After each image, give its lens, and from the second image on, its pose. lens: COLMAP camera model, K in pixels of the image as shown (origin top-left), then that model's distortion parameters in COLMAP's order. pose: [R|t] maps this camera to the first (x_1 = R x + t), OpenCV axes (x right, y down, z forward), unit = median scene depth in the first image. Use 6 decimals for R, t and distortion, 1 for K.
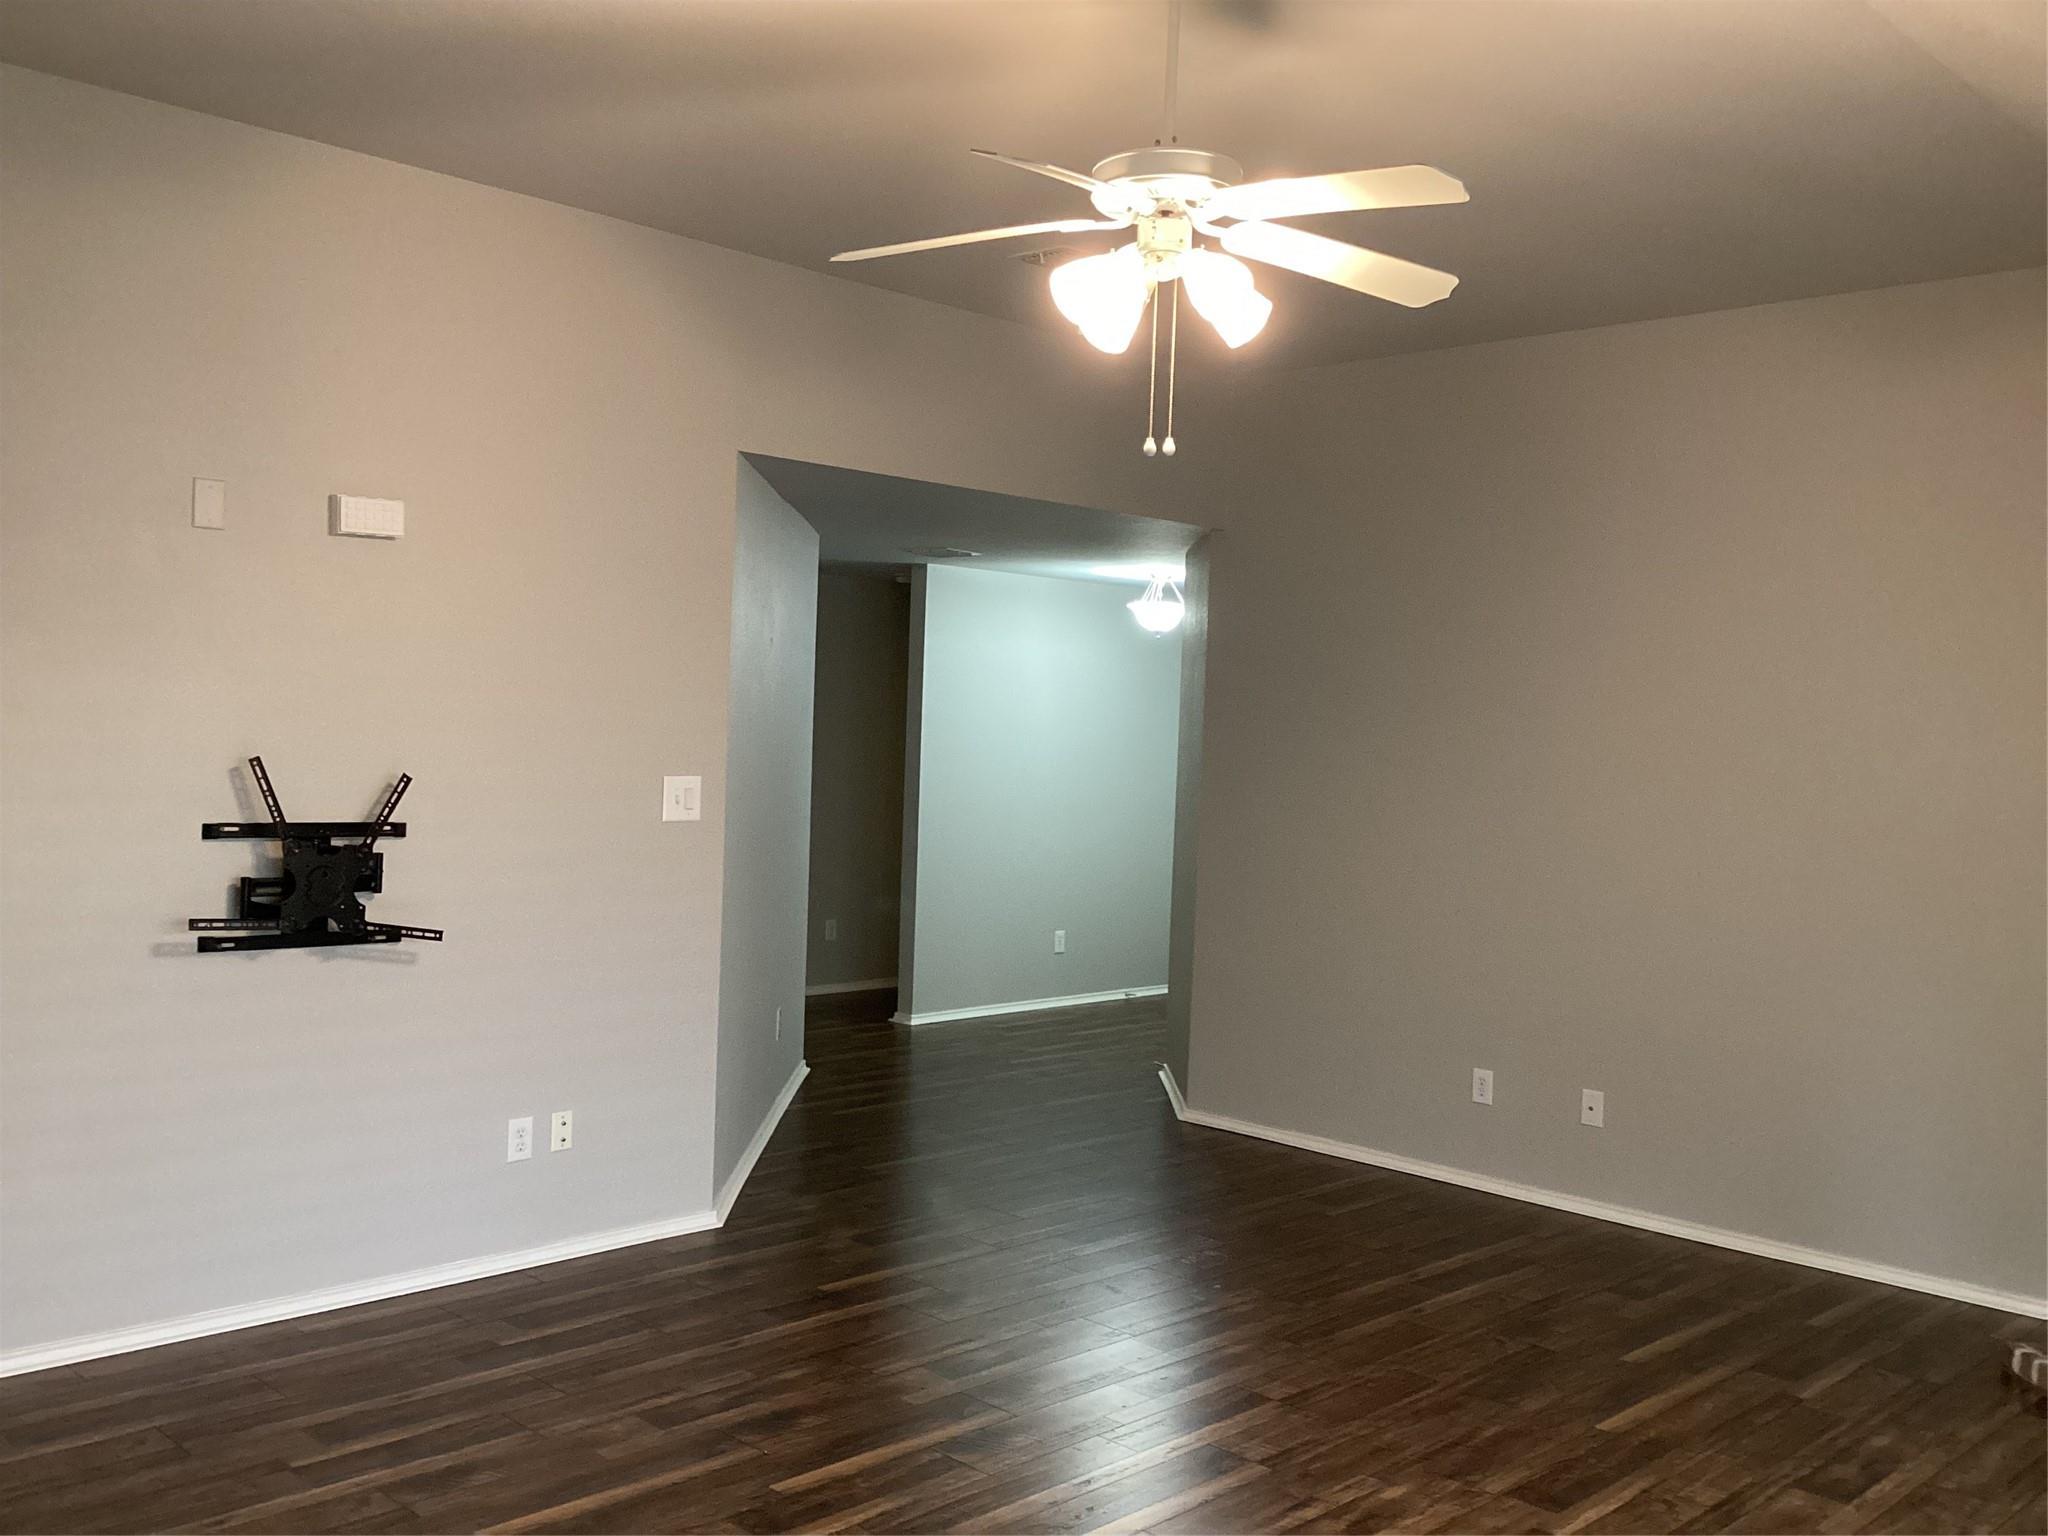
lens RADIAL K [[1825.4, 0, 1024.0], [0, 1825.4, 768.0], [0, 0, 1]] dist [-0.003315, -0.012258]
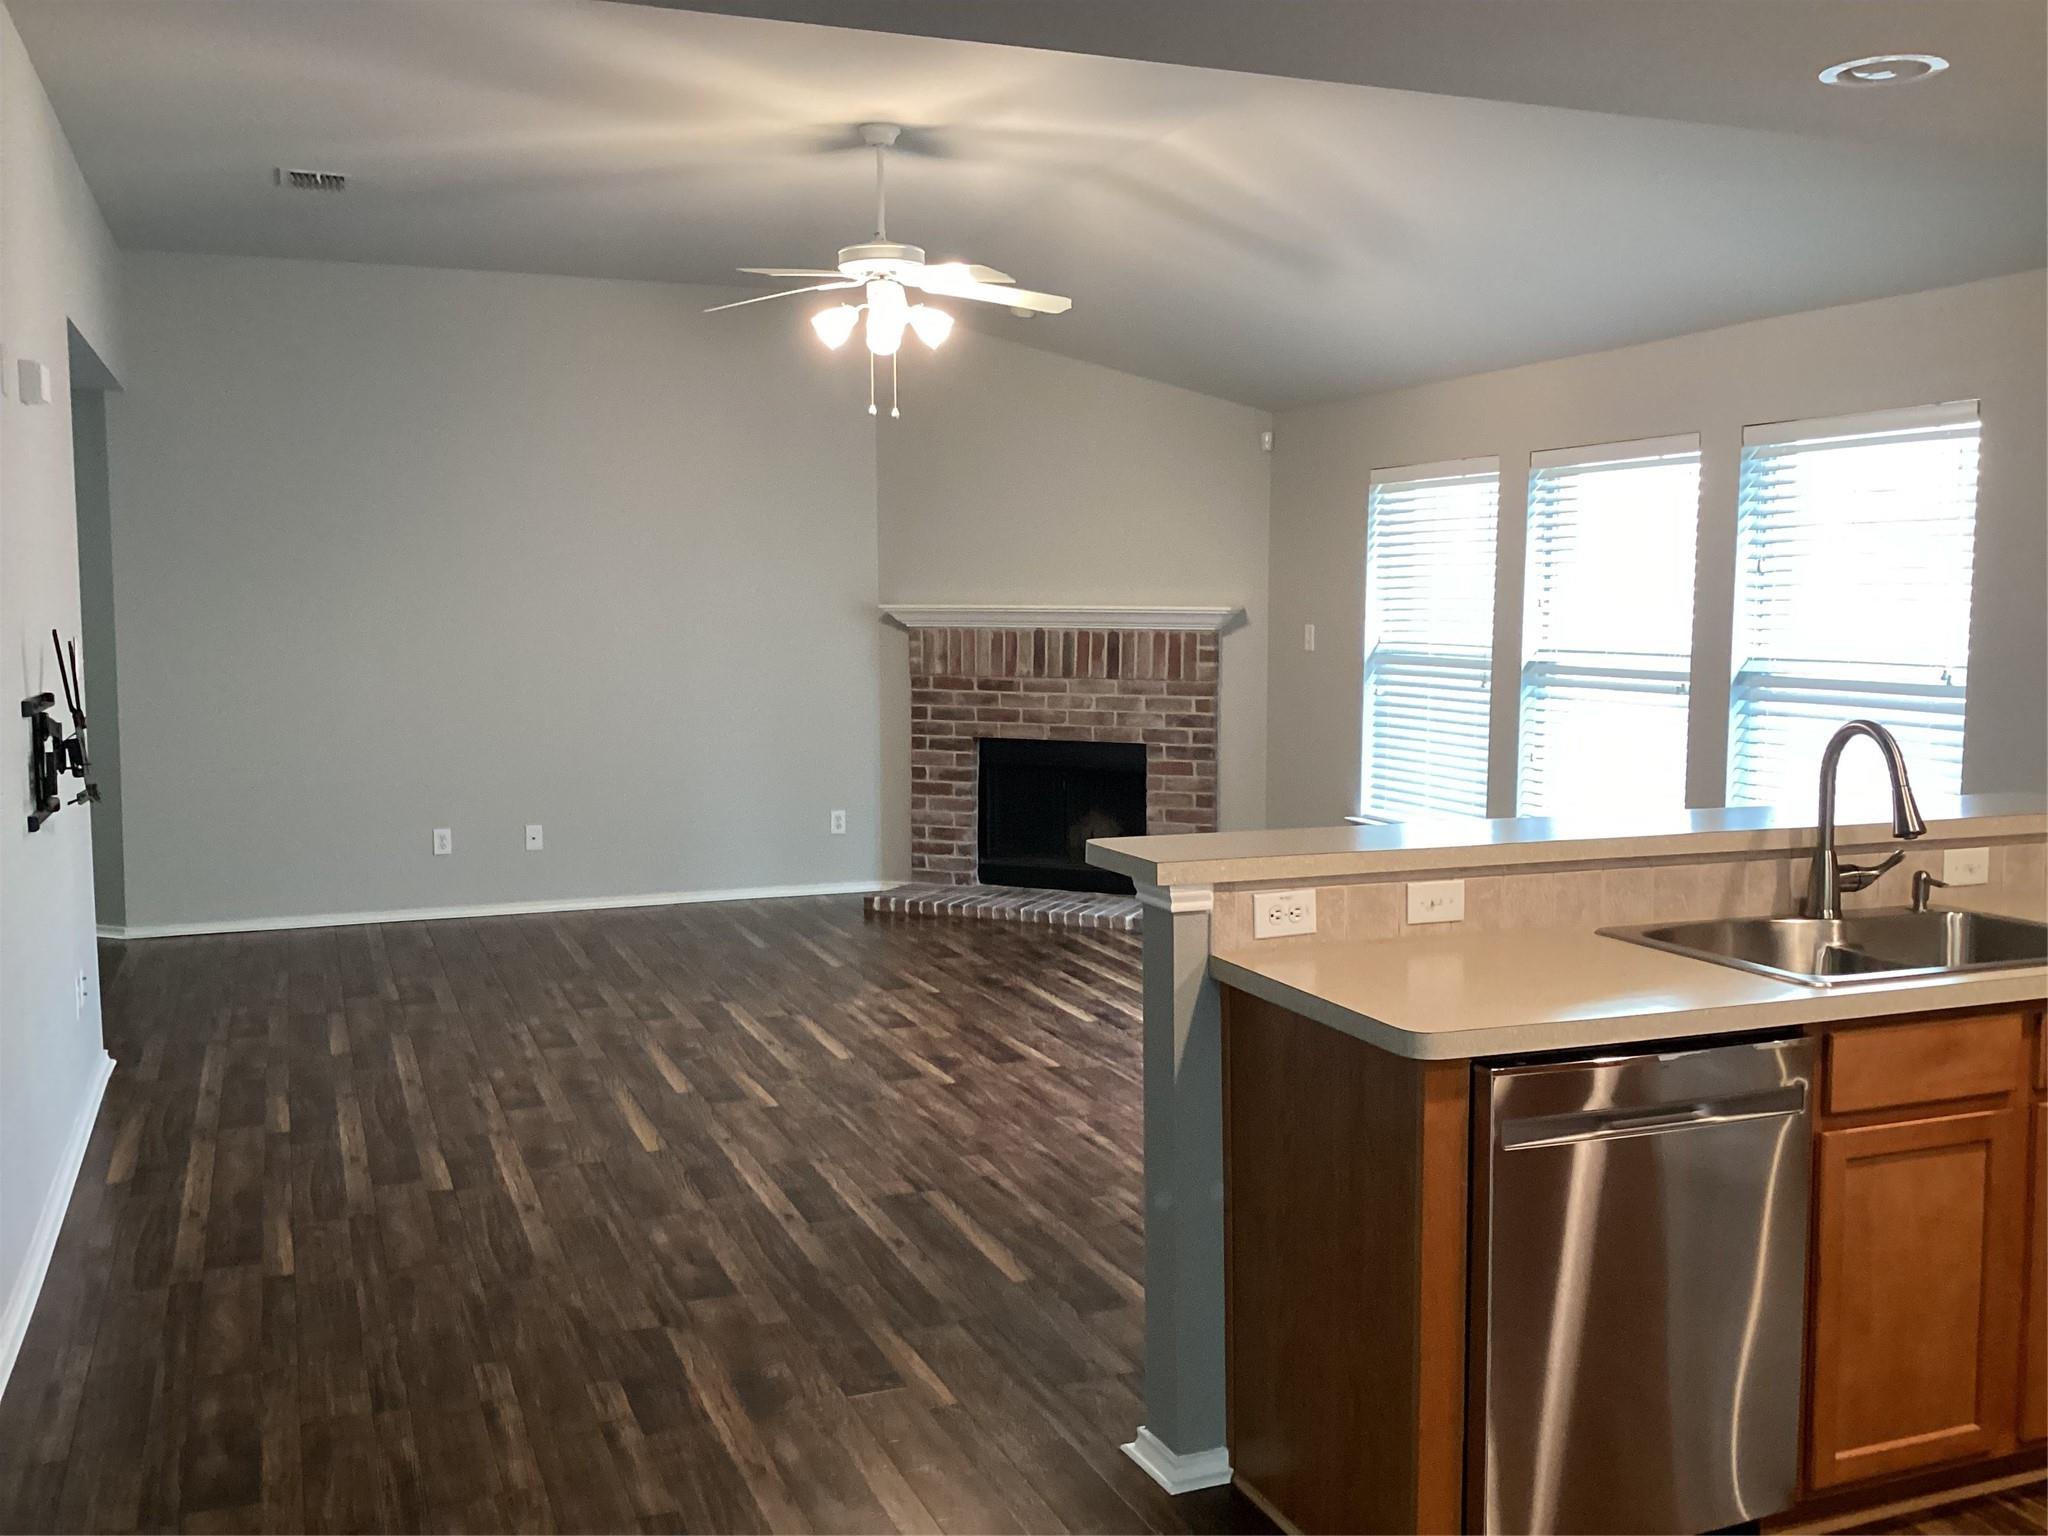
lens RADIAL K [[1825.4, 0, 1024.0], [0, 1825.4, 768.0], [0, 0, 1]] dist [-0.003315, -0.012258]
pose [[0.399554, -0.124580, 0.908205, -1.286255], [0.036687, 0.992102, 0.119948, -0.035419], [-0.915975, -0.014606, 0.400969, 0.140345]]
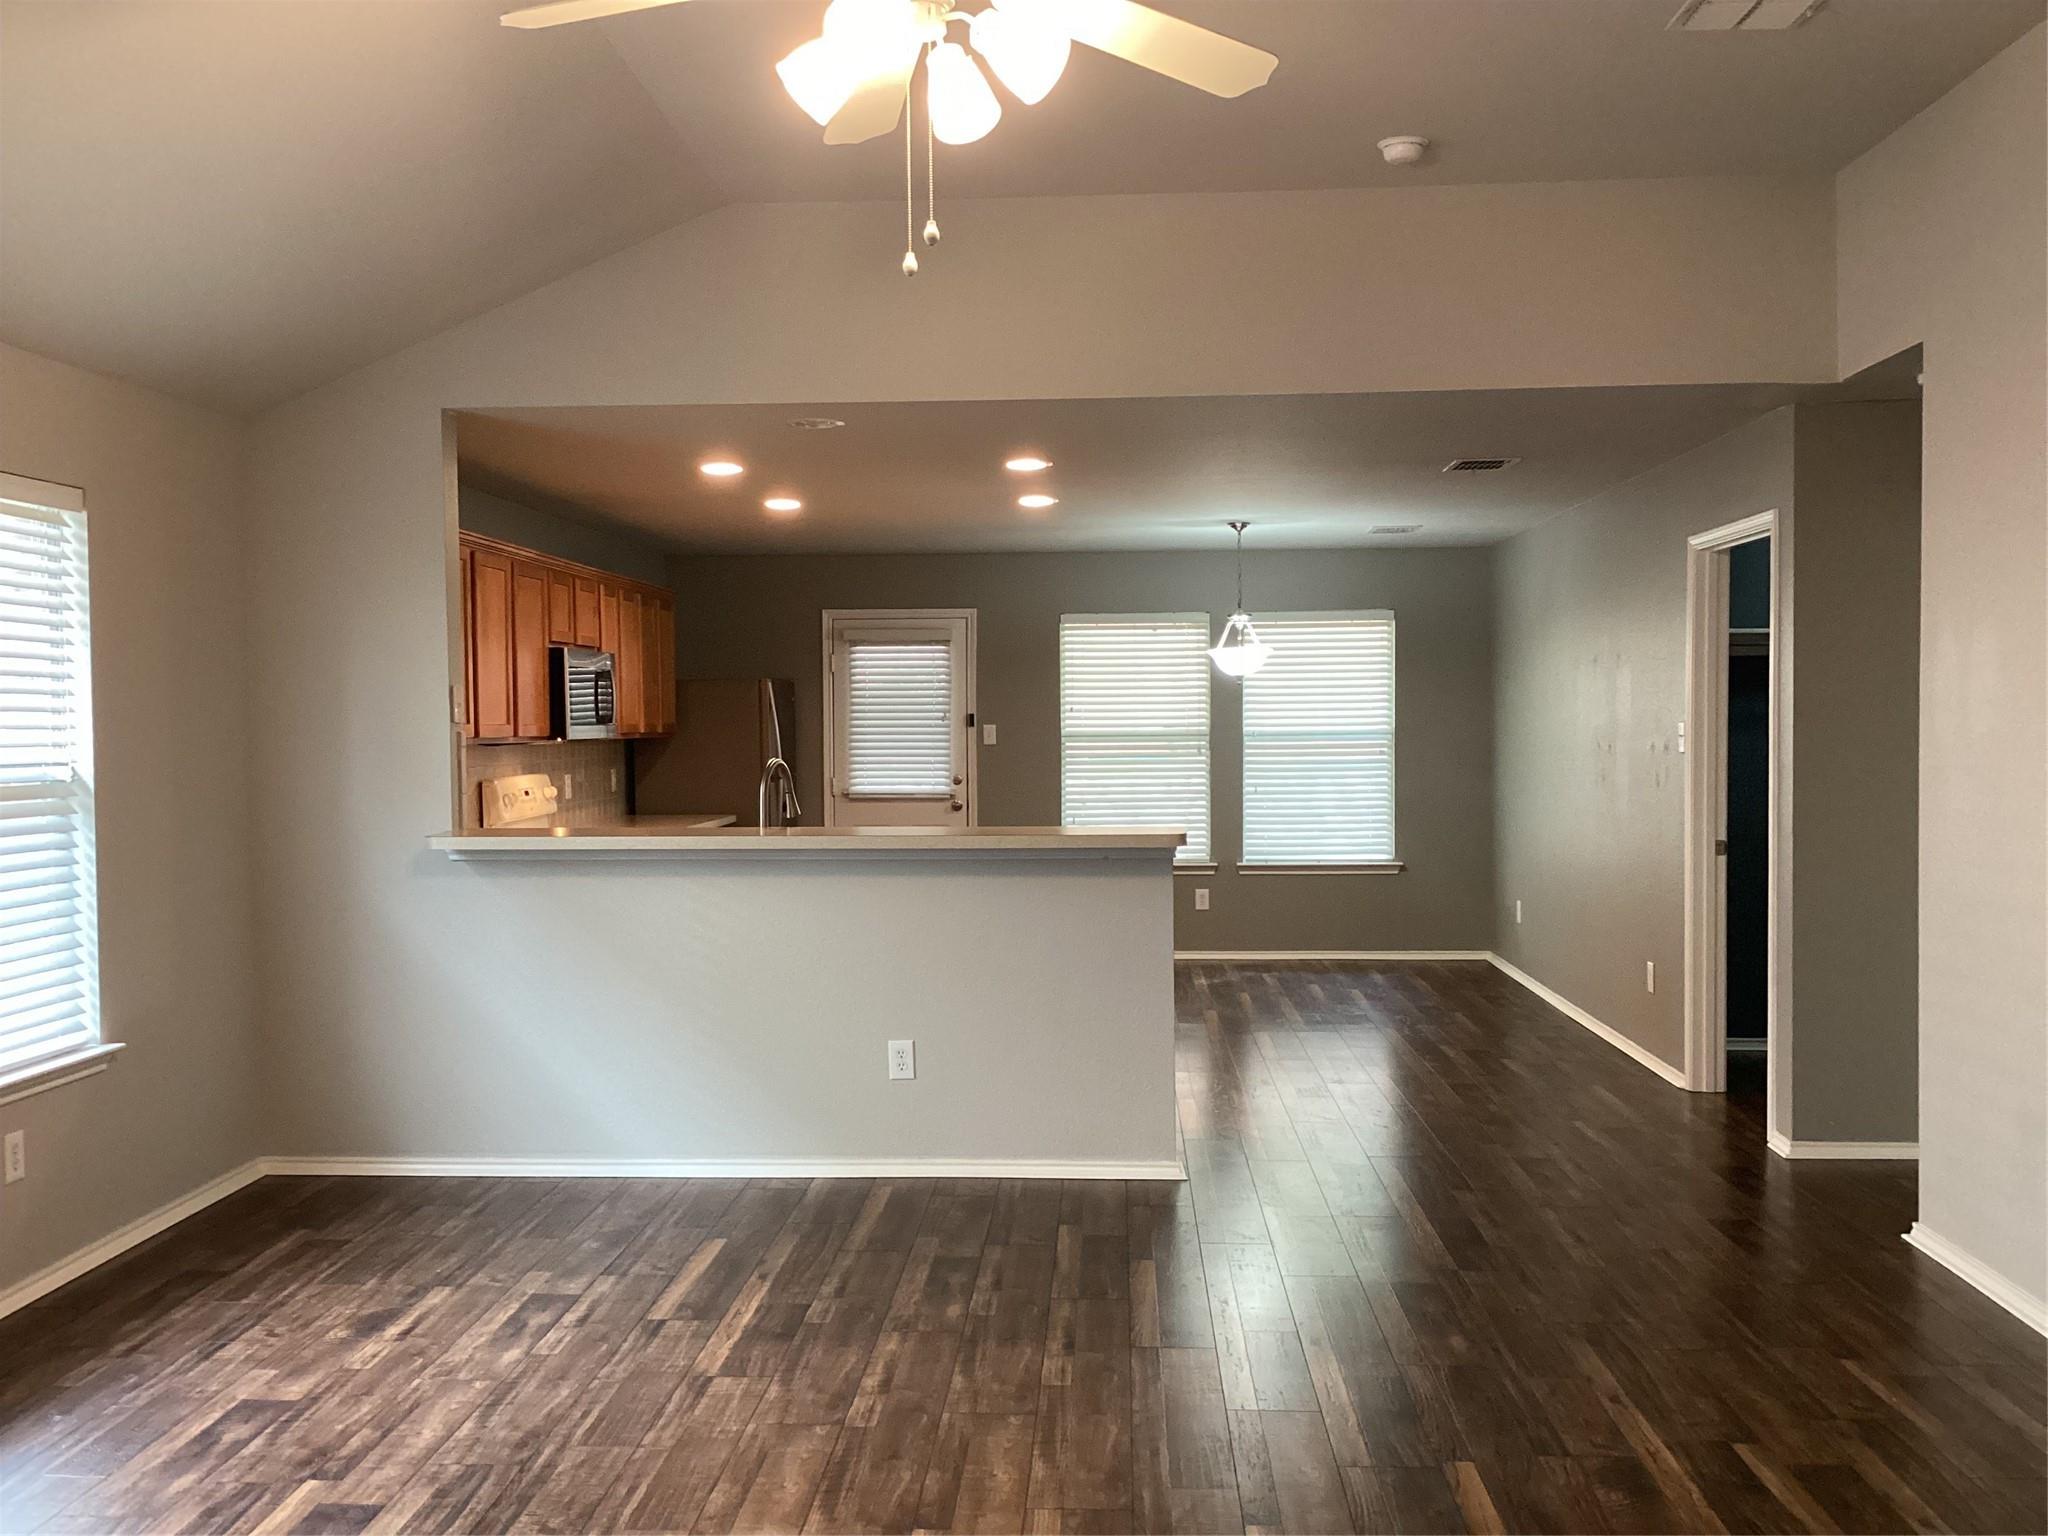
lens RADIAL K [[1825.4, 0, 1024.0], [0, 1825.4, 768.0], [0, 0, 1]] dist [-0.003315, -0.012258]
pose [[-0.751373, -0.011343, -0.659780, 0.477355], [-0.036080, 0.999063, 0.023912, 0.025361], [0.658890, 0.041772, -0.751078, 1.391428]]
